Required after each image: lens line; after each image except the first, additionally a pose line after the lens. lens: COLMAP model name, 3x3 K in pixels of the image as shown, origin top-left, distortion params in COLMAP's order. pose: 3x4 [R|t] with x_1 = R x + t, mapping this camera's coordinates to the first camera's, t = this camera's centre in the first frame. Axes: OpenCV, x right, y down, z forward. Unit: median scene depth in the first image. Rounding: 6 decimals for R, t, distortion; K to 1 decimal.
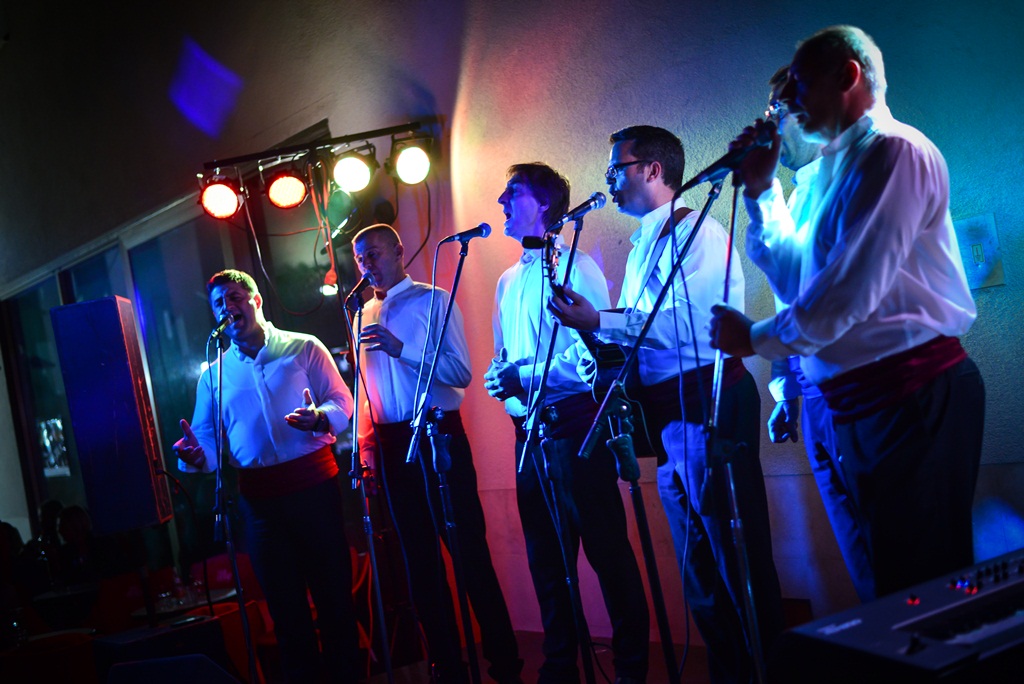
lens RADIAL K [[1531.9, 0, 511.0], [0, 1531.9, 341.6], [0, 0, 1]] dist [0.060446, 0.000000]
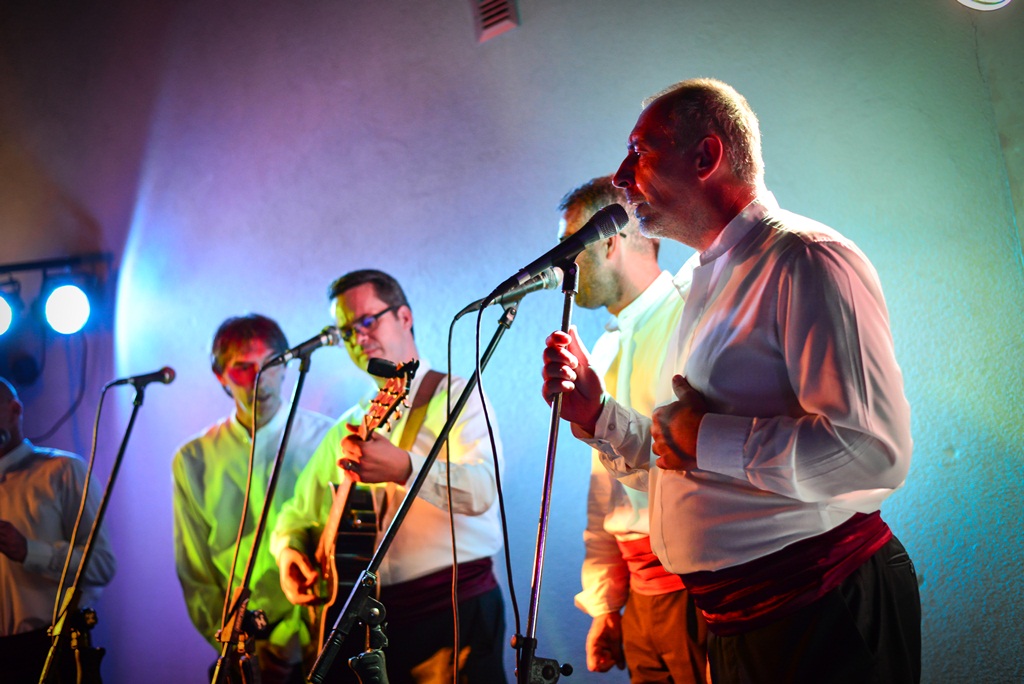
lens RADIAL K [[1531.9, 0, 512.0], [0, 1531.9, 336.3], [0, 0, 1]] dist [0.060446, 0.000000]
pose [[0.972056, 0.067405, 0.224865, -0.027004], [-0.034113, 0.988282, -0.148779, 0.018208], [-0.232258, 0.136950, 0.962965, 0.249637]]
